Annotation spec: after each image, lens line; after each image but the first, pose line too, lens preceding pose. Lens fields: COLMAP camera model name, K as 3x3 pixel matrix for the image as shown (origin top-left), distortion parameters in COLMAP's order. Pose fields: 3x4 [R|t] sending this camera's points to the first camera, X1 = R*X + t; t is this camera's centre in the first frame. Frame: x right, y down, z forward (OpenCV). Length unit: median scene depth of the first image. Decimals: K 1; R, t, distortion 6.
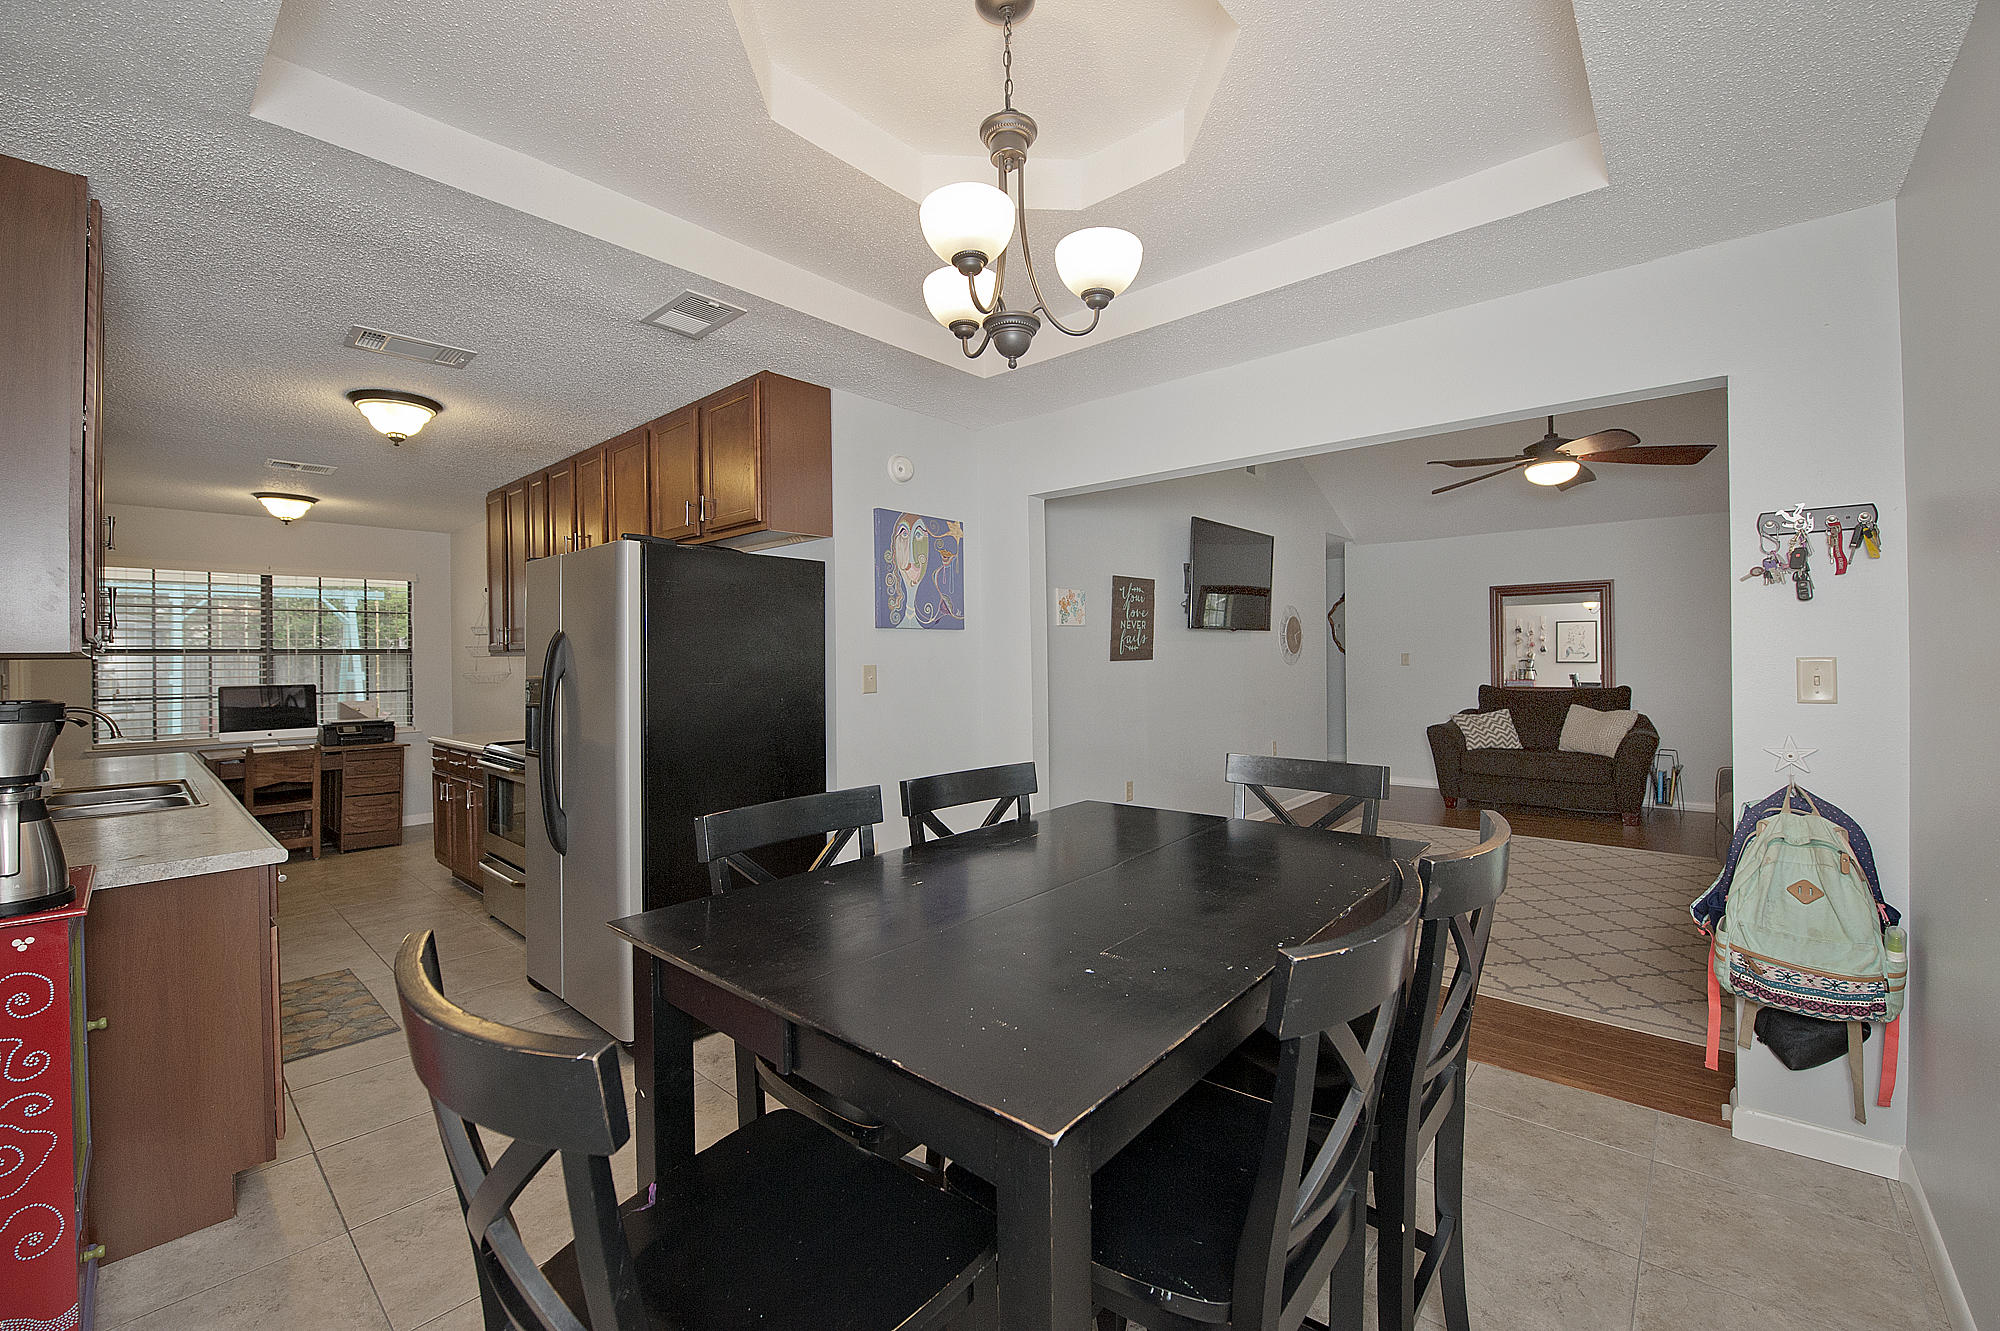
lens RADIAL K [[816.7, 0, 1013.7], [0, 816.7, 653.9], [0, 0, 1]] dist [-0.013680, -0.002778]
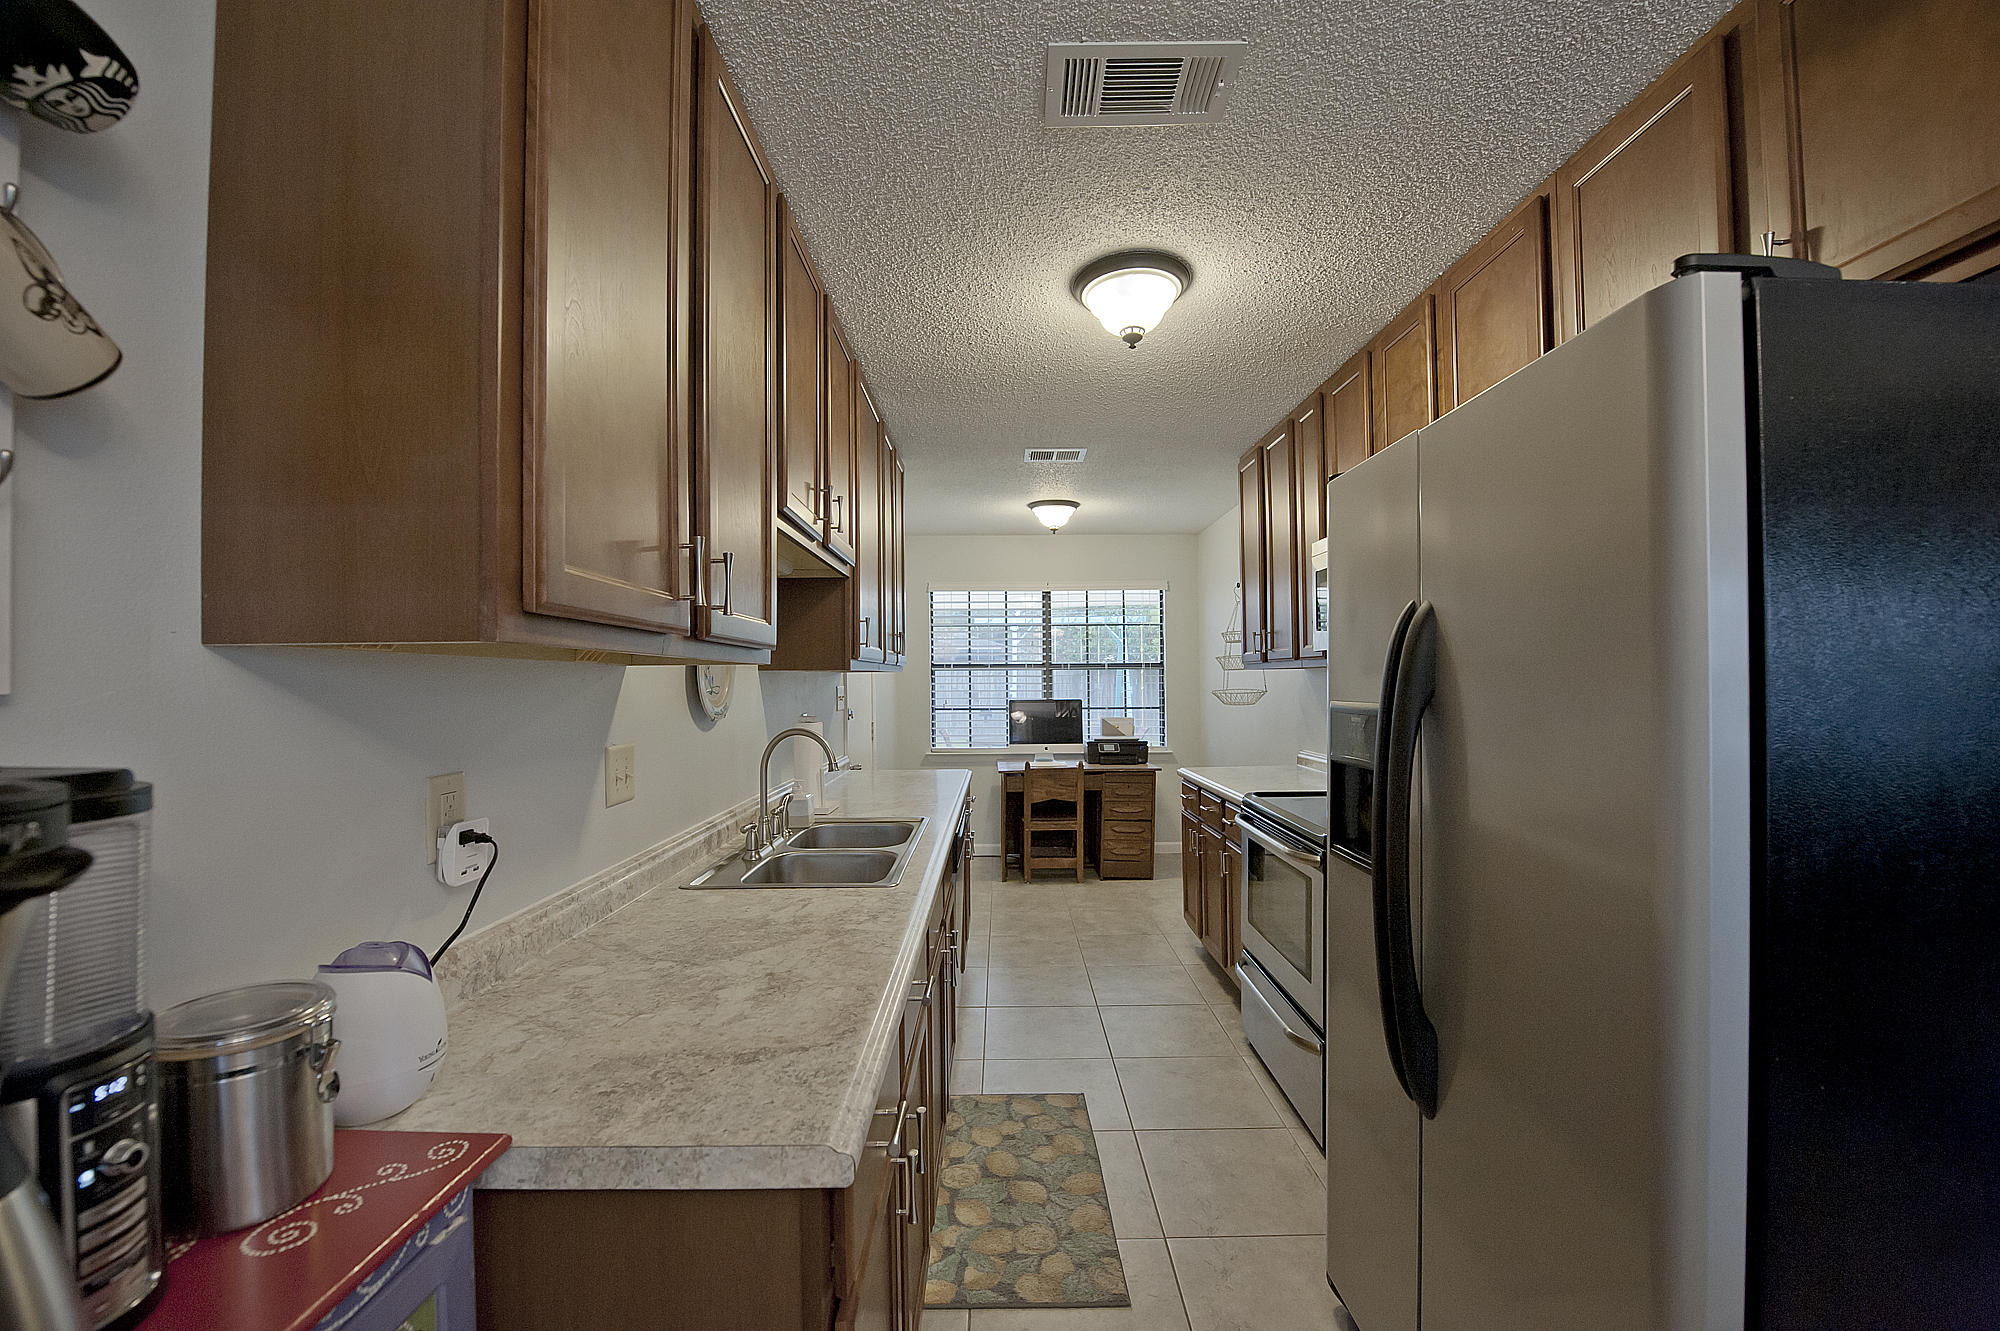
lens RADIAL K [[816.7, 0, 993.2], [0, 816.7, 677.9], [0, 0, 1]] dist [-0.013680, -0.002778]
pose [[0.657920, 0.001516, -0.753087, -0.226417], [0.005058, 0.999967, 0.006432, 0.006131], [0.753071, -0.008041, 0.657890, 0.319222]]
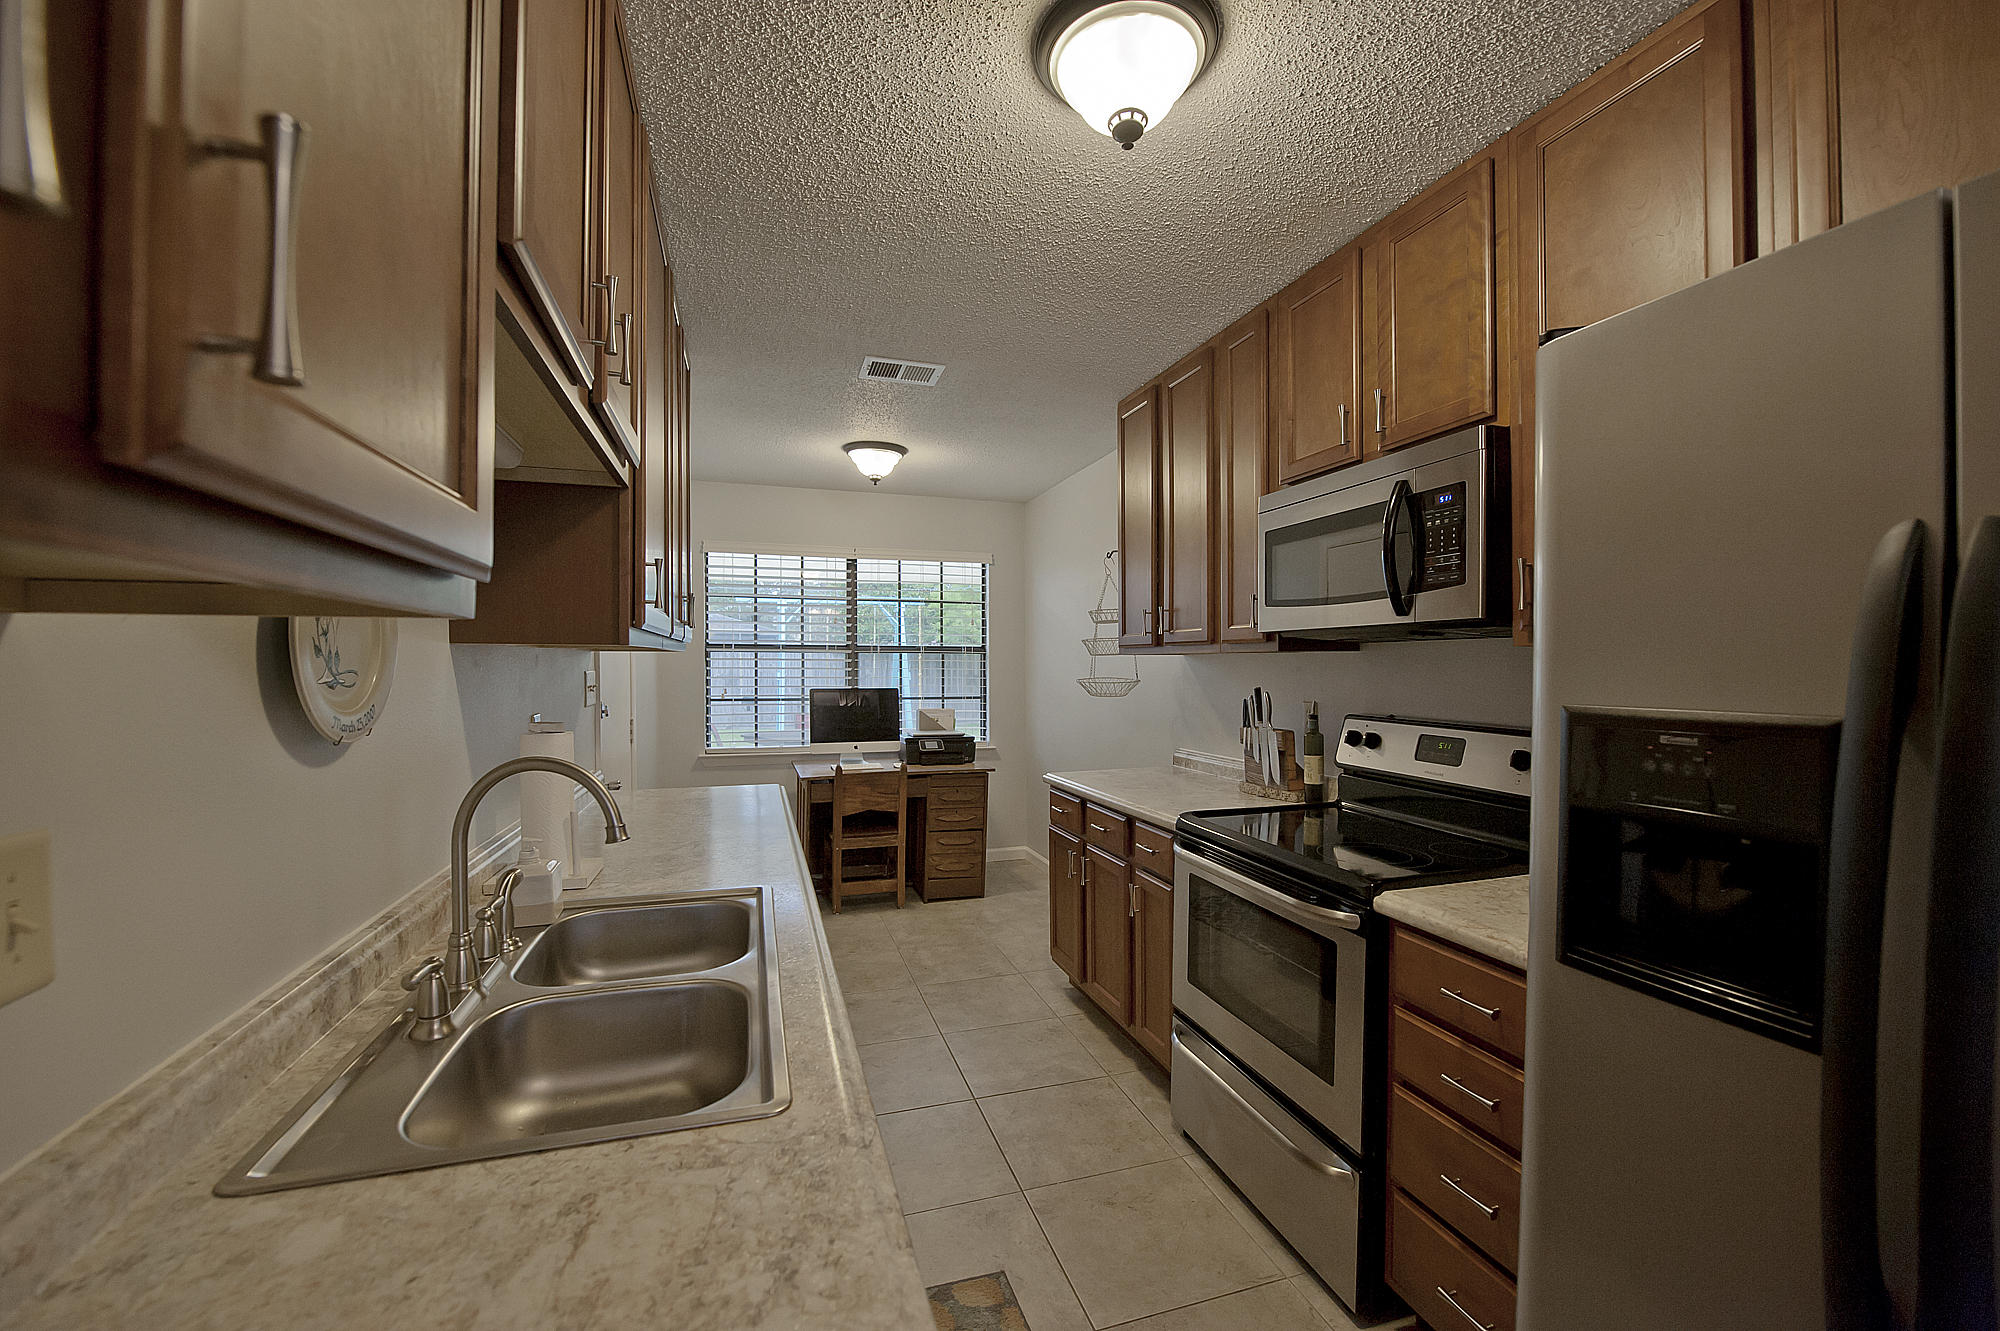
lens RADIAL K [[816.7, 0, 1006.7], [0, 816.7, 676.0], [0, 0, 1]] dist [-0.013680, -0.002778]
pose [[0.858461, 0.017203, -0.512590, -0.410534], [-0.007085, 0.999740, 0.021687, 0.008074], [0.512830, -0.014986, 0.858360, 0.408126]]
